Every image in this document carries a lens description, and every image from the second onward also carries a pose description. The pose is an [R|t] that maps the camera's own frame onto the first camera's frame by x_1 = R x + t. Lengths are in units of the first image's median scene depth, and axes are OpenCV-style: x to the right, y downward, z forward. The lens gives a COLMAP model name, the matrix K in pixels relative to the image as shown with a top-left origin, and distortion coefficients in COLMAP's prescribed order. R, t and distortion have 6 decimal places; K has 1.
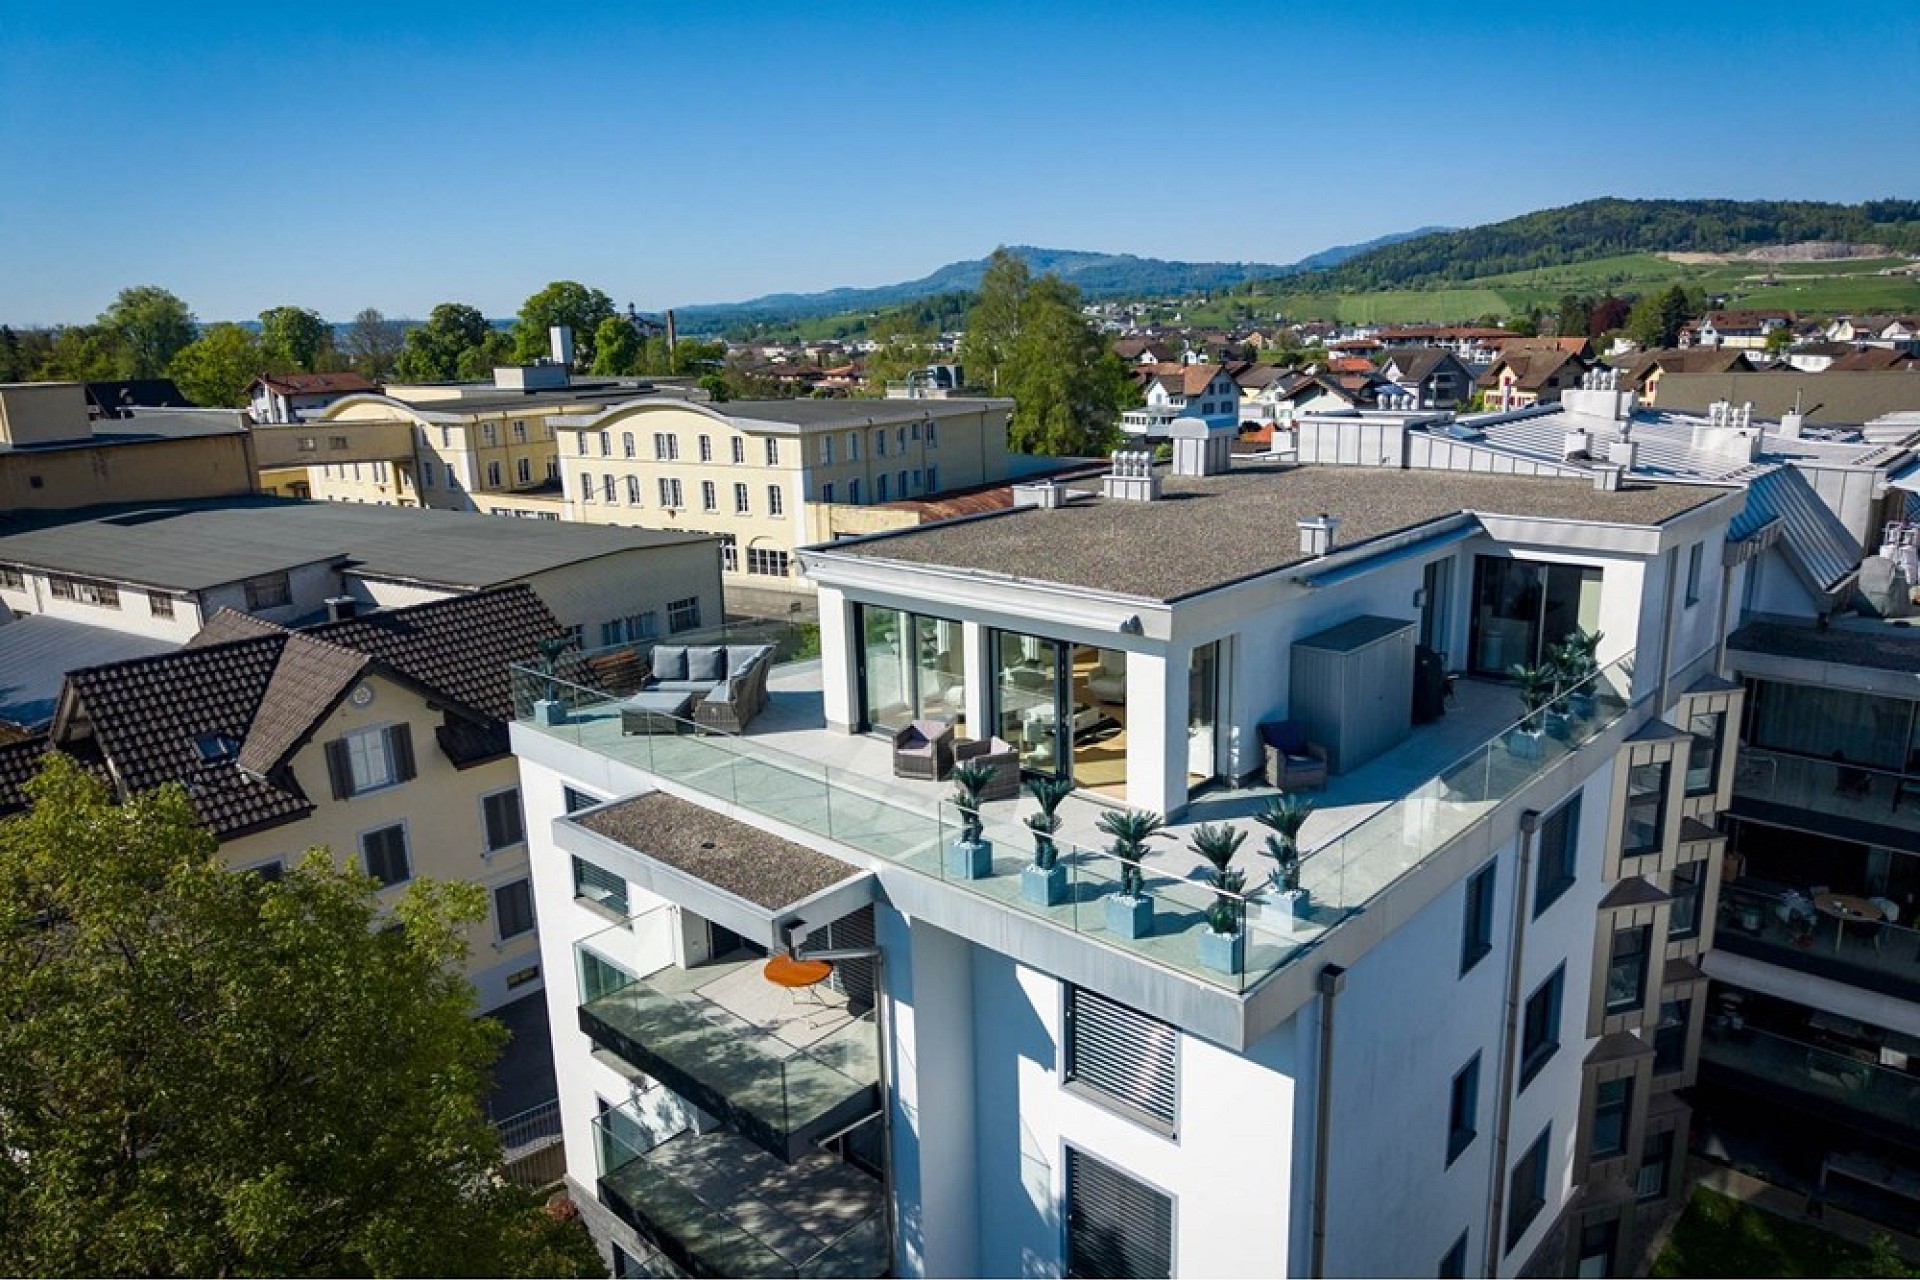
lens RADIAL K [[1292.7, 0, 958.2], [0, 1292.7, 627.3], [0, 0, 1]] dist [0.028884, -0.028148]
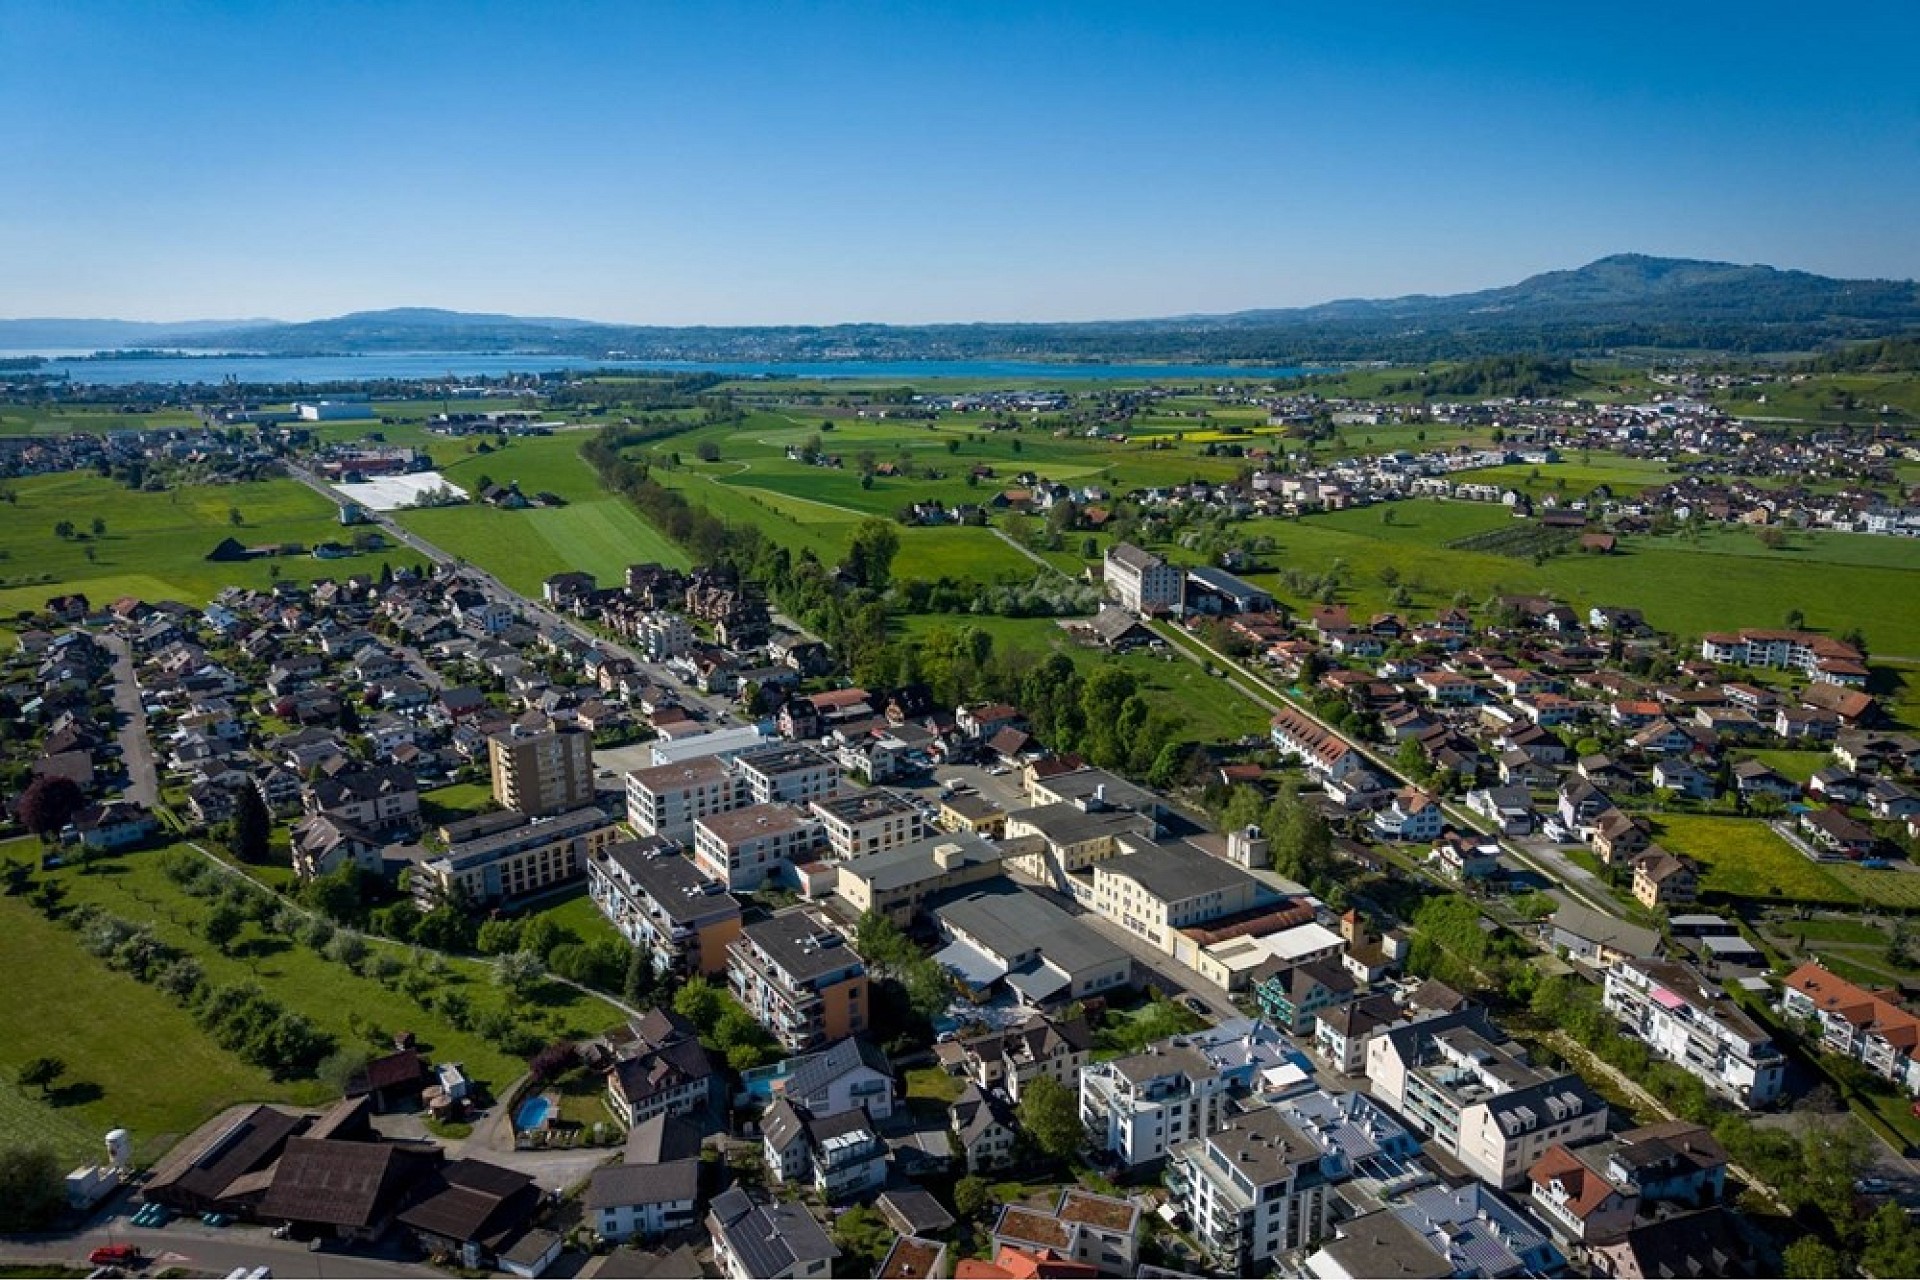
lens RADIAL K [[1257.9, 0, 960.0], [0, 1257.9, 640.0], [0, 0, 1]] dist [0.090265, -0.069911]
pose [[0.913809, 0.108464, -0.391393, 0.548686], [-0.104499, 0.994026, 0.031488, -0.824147], [0.392471, 0.012126, 0.919685, -2.019989]]
